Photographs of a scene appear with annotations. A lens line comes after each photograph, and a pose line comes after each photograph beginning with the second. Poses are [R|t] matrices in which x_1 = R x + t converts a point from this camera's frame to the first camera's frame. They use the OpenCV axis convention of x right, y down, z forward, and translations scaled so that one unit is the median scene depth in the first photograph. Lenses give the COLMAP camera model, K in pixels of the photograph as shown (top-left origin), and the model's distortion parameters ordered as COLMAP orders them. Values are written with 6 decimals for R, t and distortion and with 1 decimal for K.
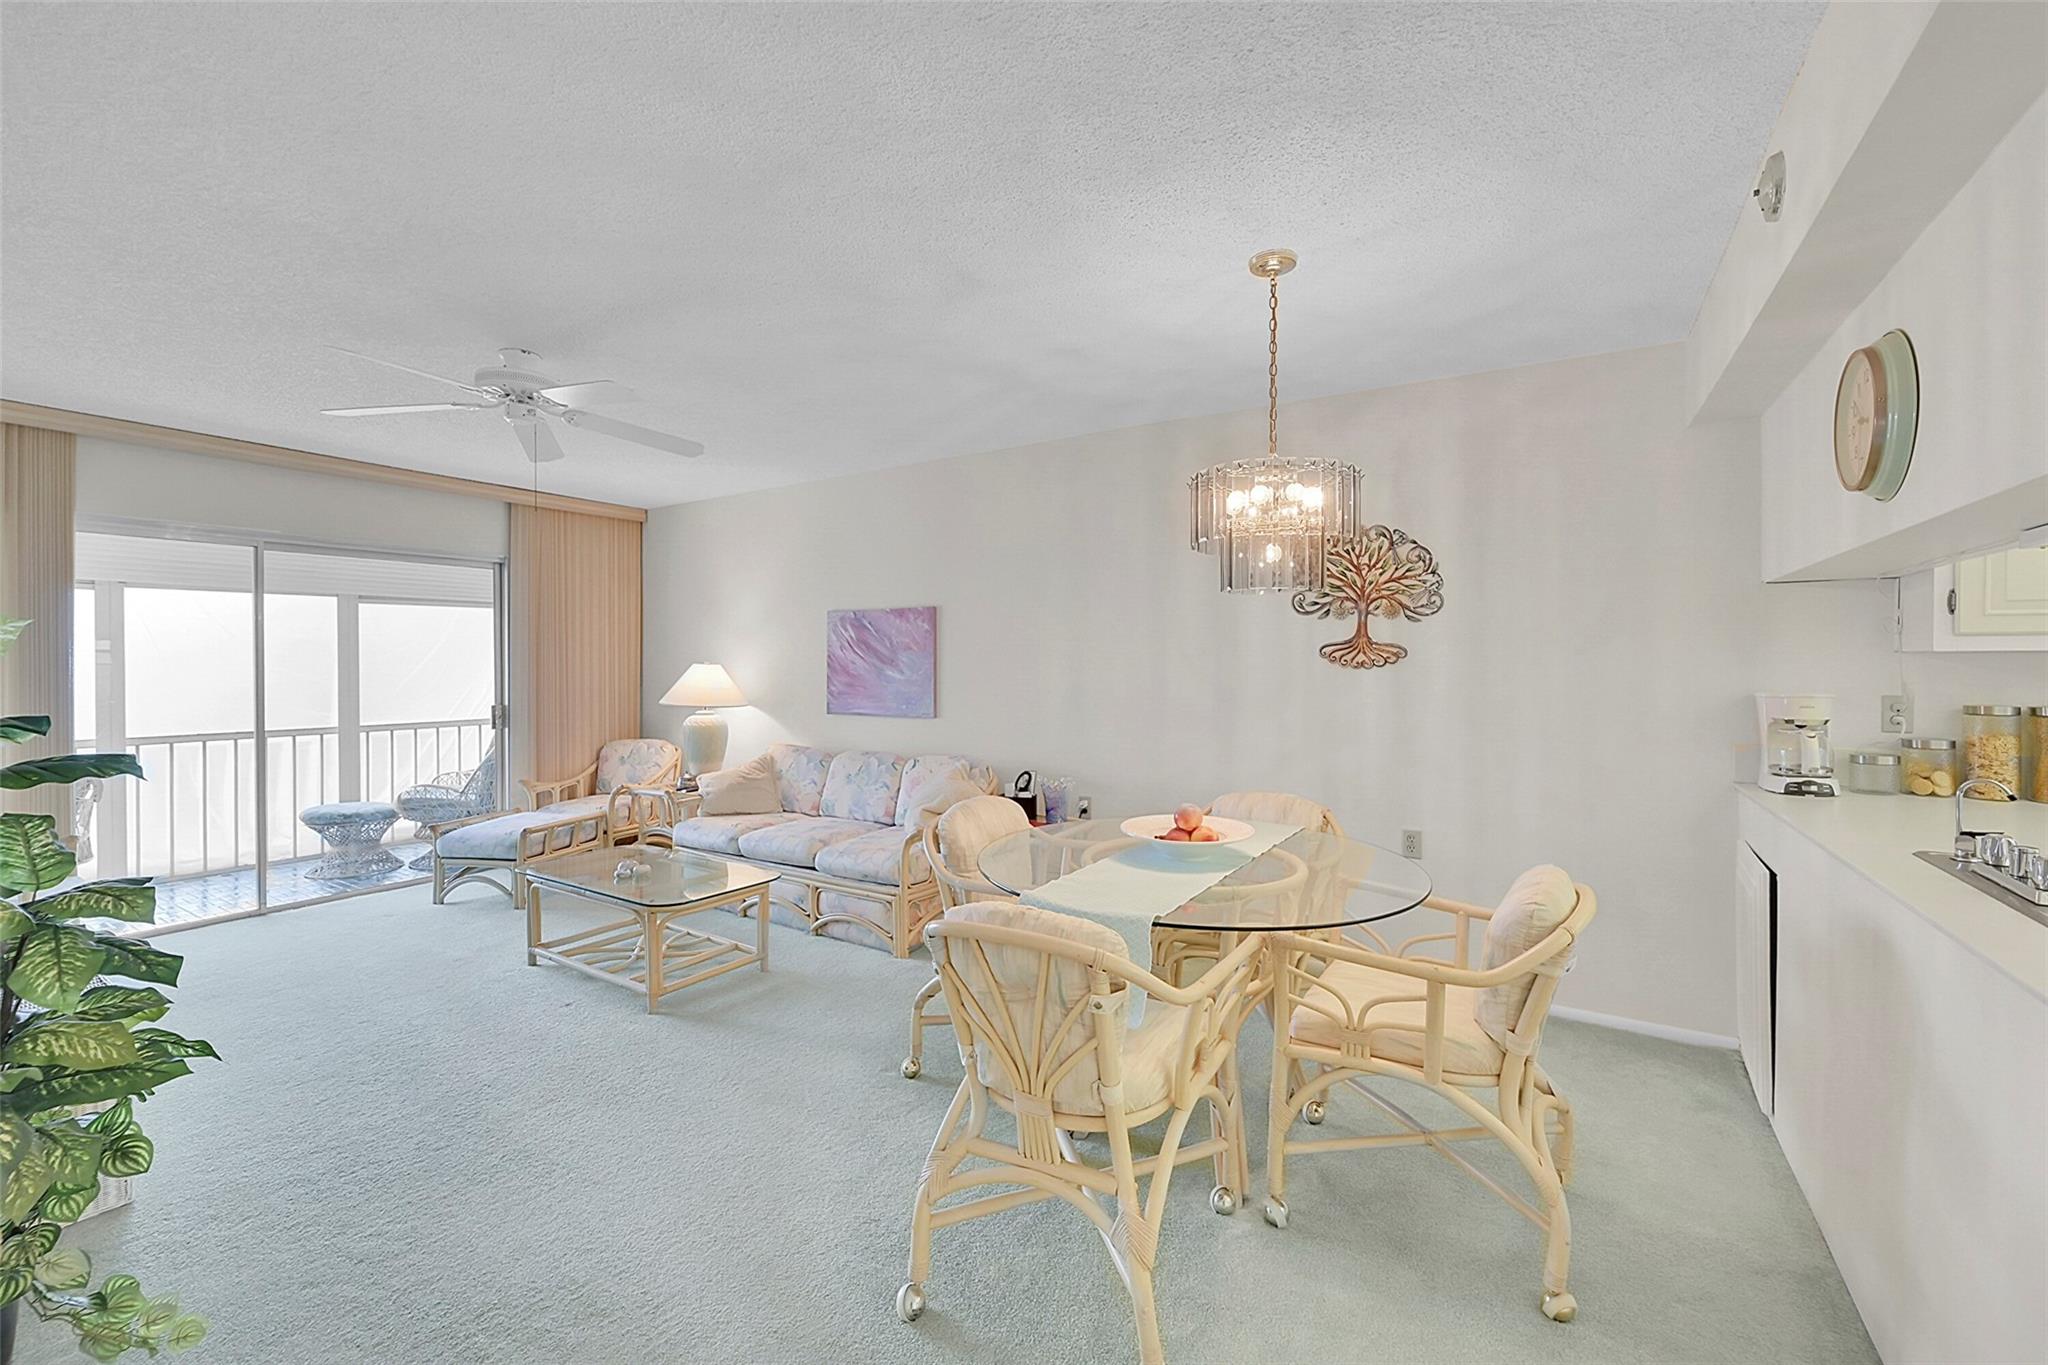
lens RADIAL K [[813.5, 0, 1025.3], [0, 813.5, 668.4], [0, 0, 1]] dist [-0.000265, -0.000245]
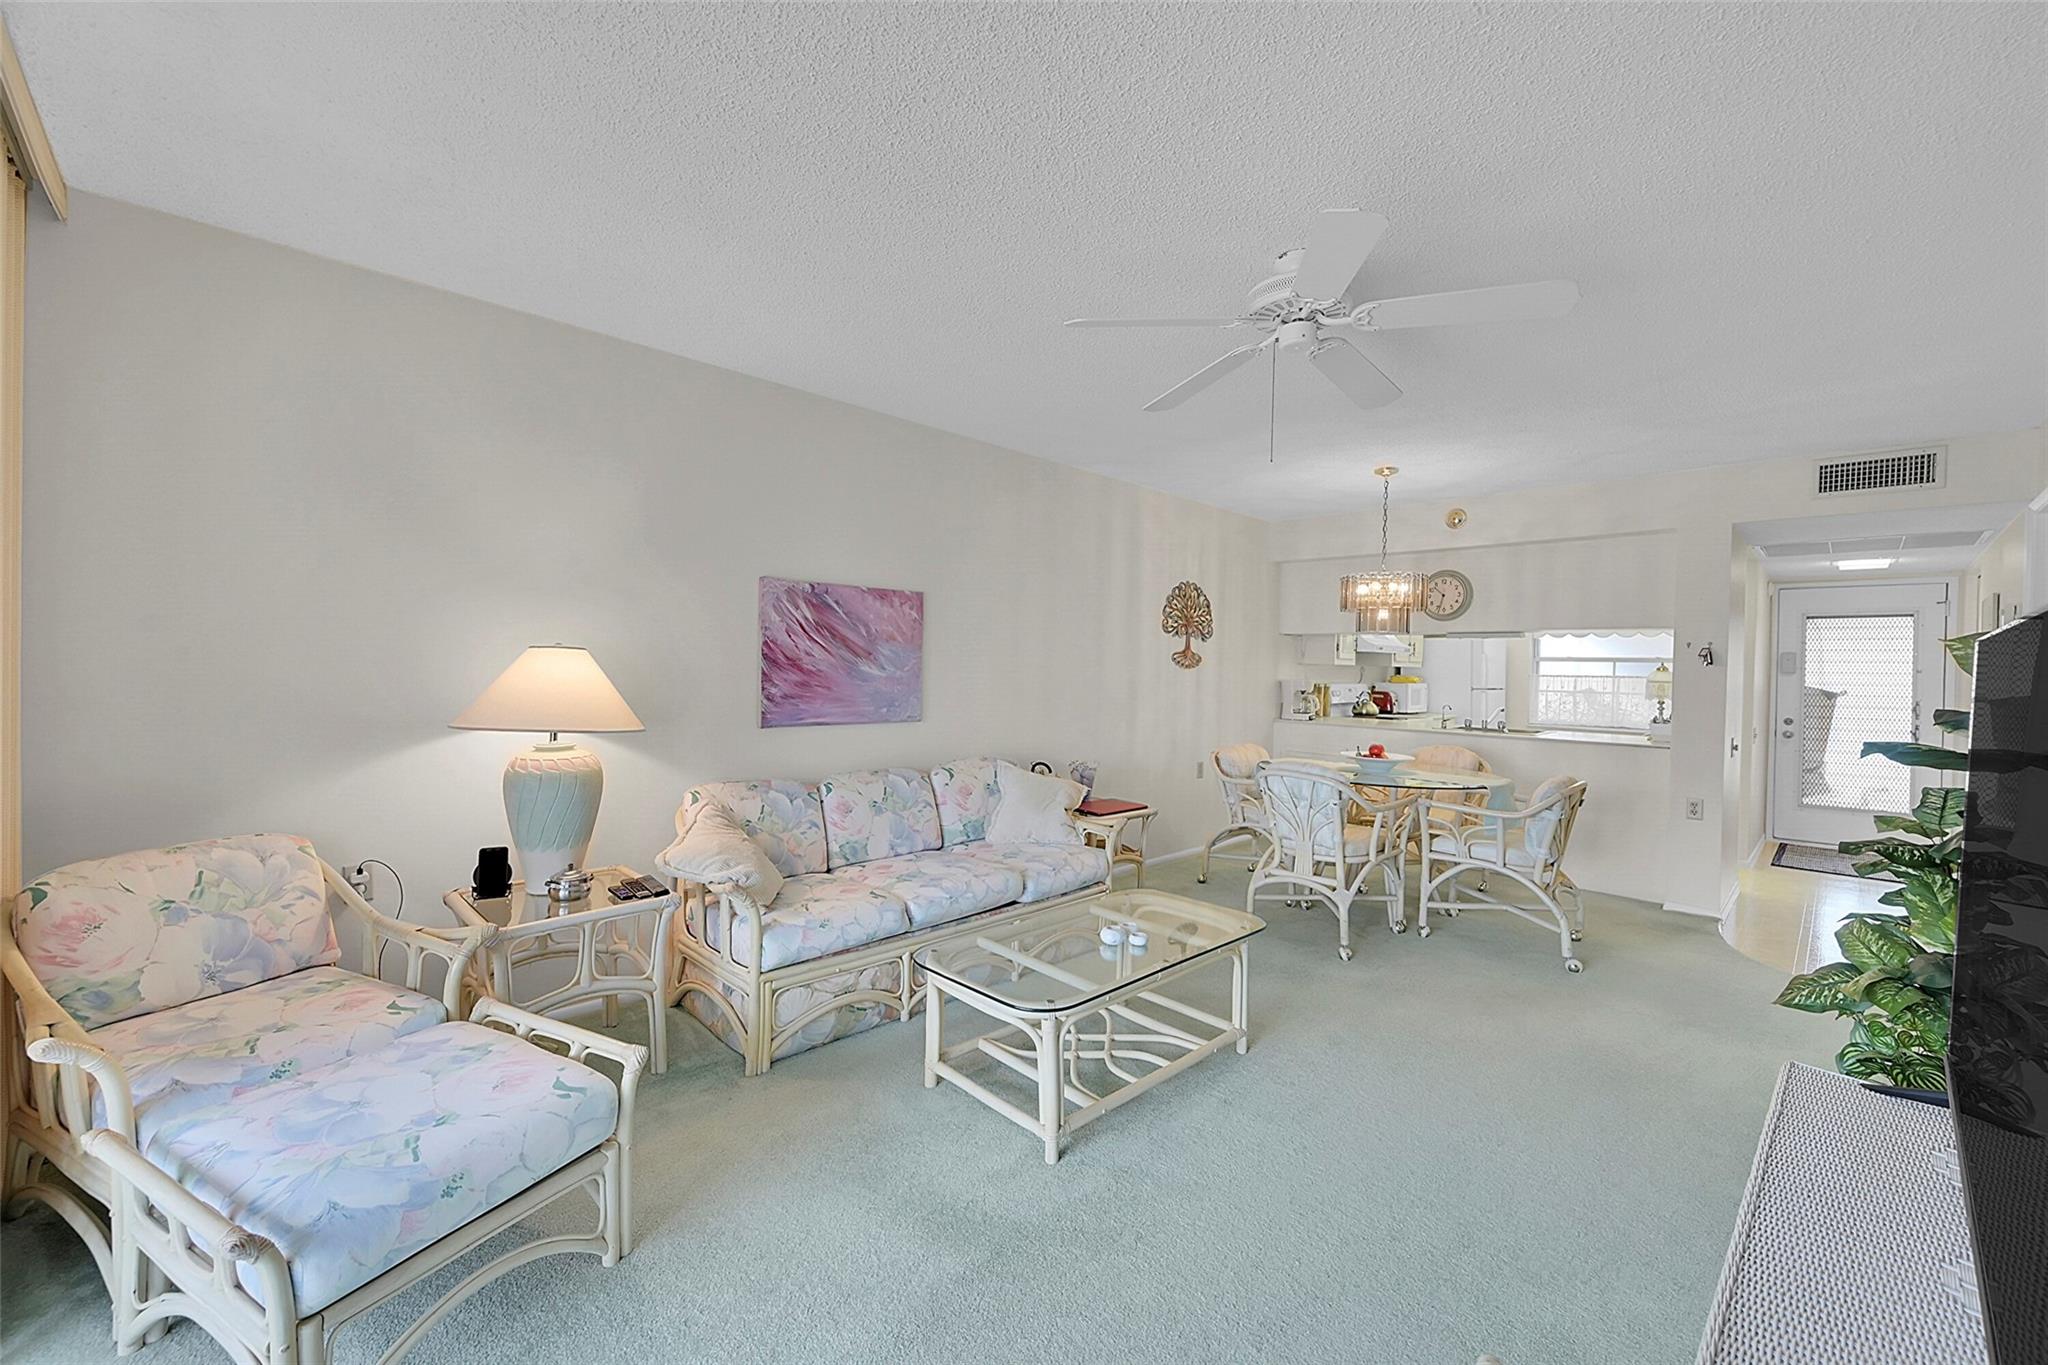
lens RADIAL K [[813.5, 0, 1025.3], [0, 813.5, 668.4], [0, 0, 1]] dist [-0.000265, -0.000245]
pose [[0.237191, 0.002302, 0.971460, -0.903799], [-0.015398, 0.999880, 0.001390, 0.001943], [-0.971341, -0.015288, 0.237198, 0.665333]]
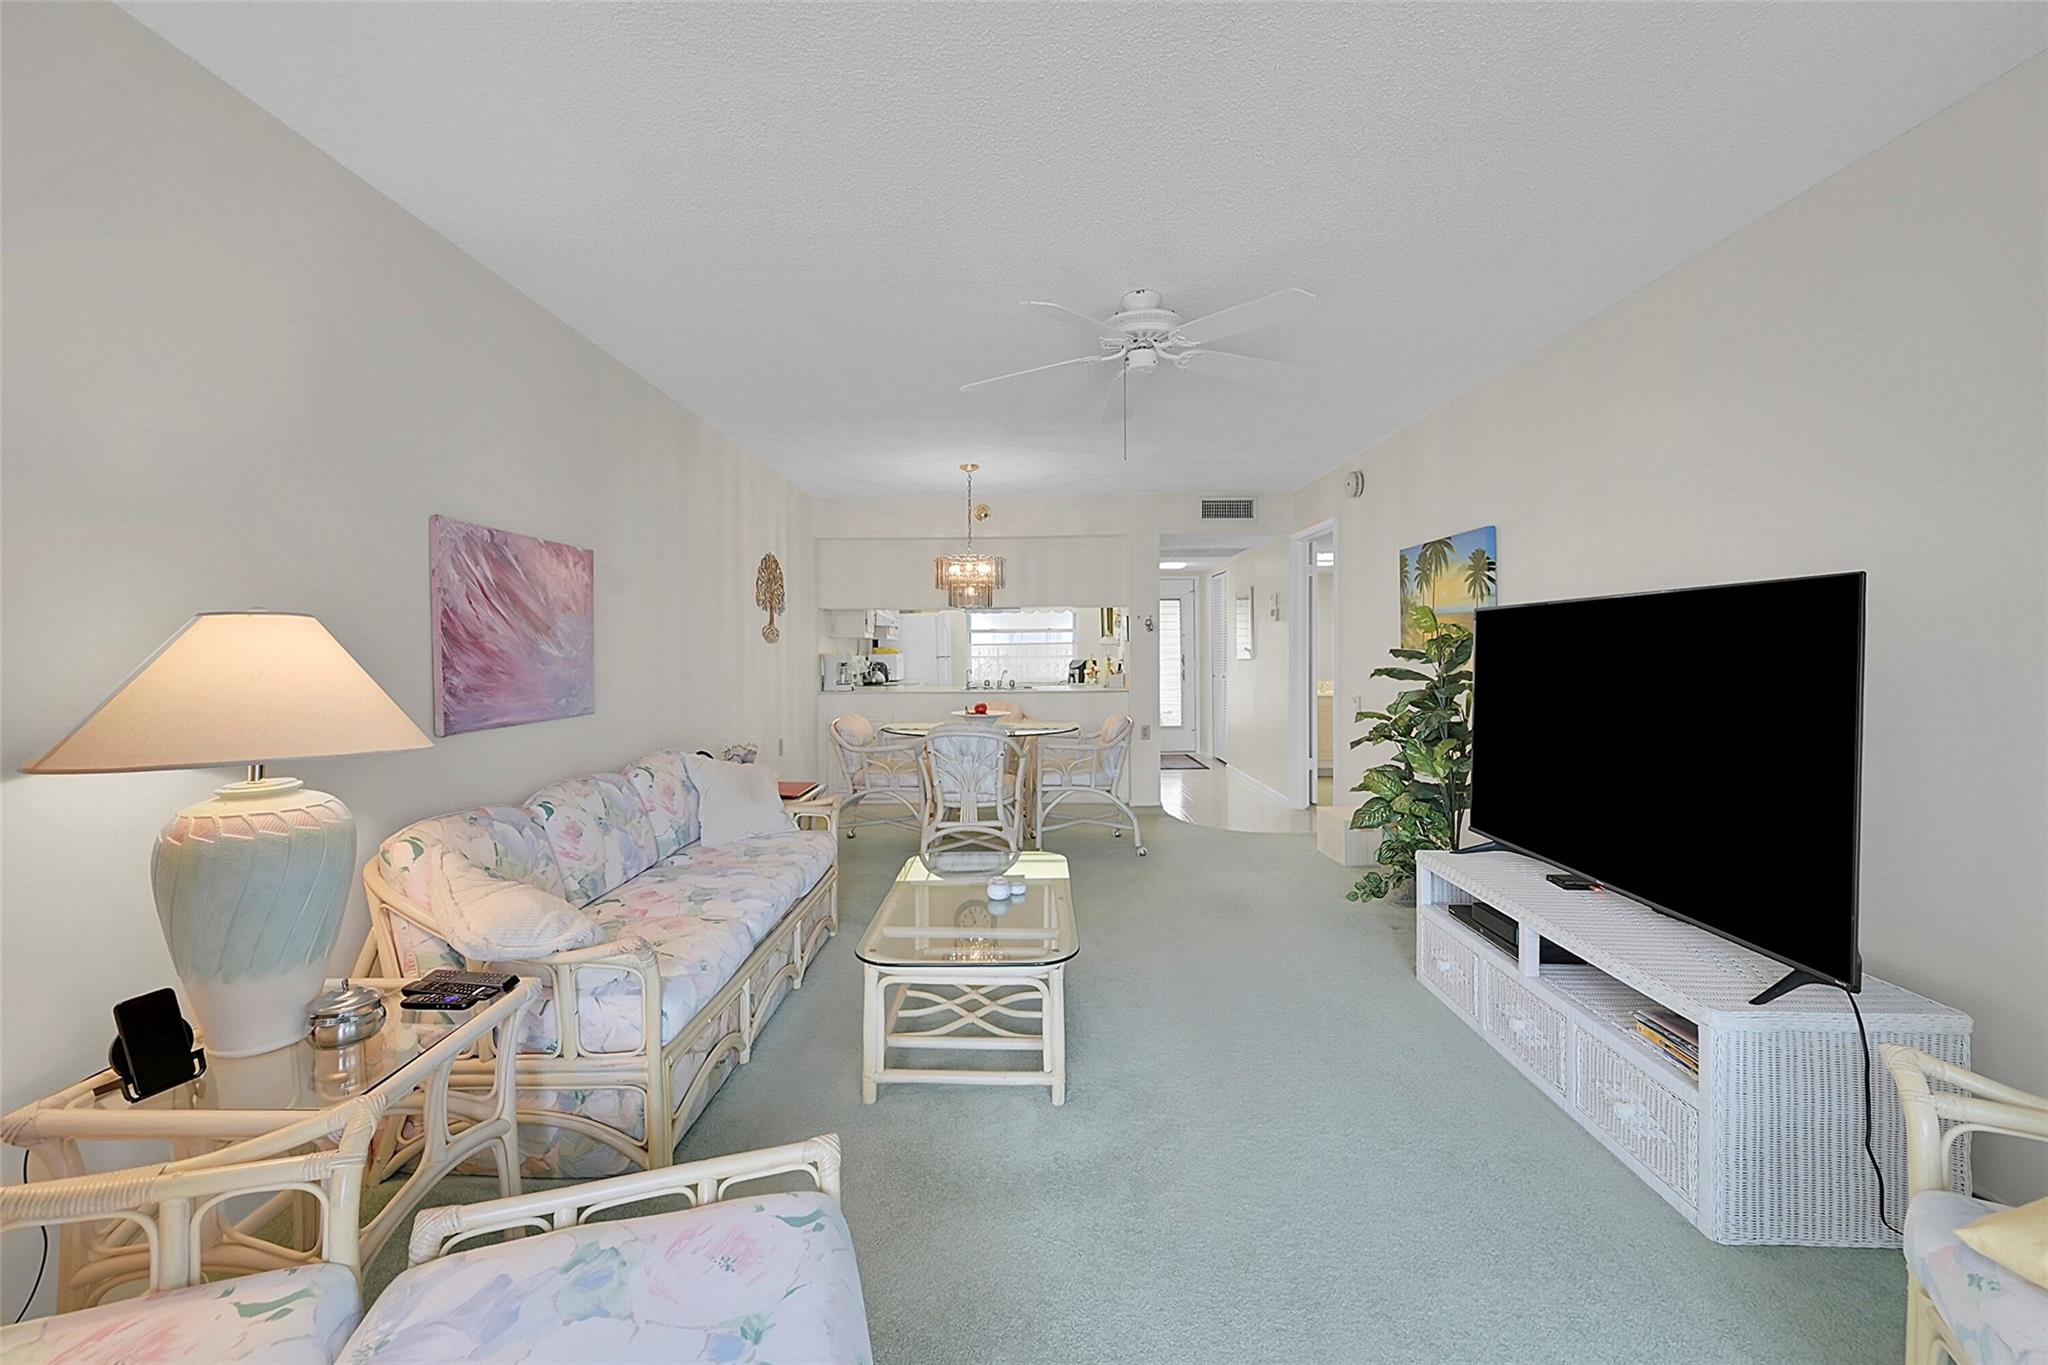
lens RADIAL K [[823.9, 0, 999.2], [0, 823.9, 647.3], [0, 0, 1]] dist [-0.001087, -0.000043]
pose [[-0.502822, 0.006407, 0.864366, -0.860791], [0.013670, 0.999906, 0.000541, 0.009638], [-0.864282, 0.012088, -0.502863, 1.022080]]
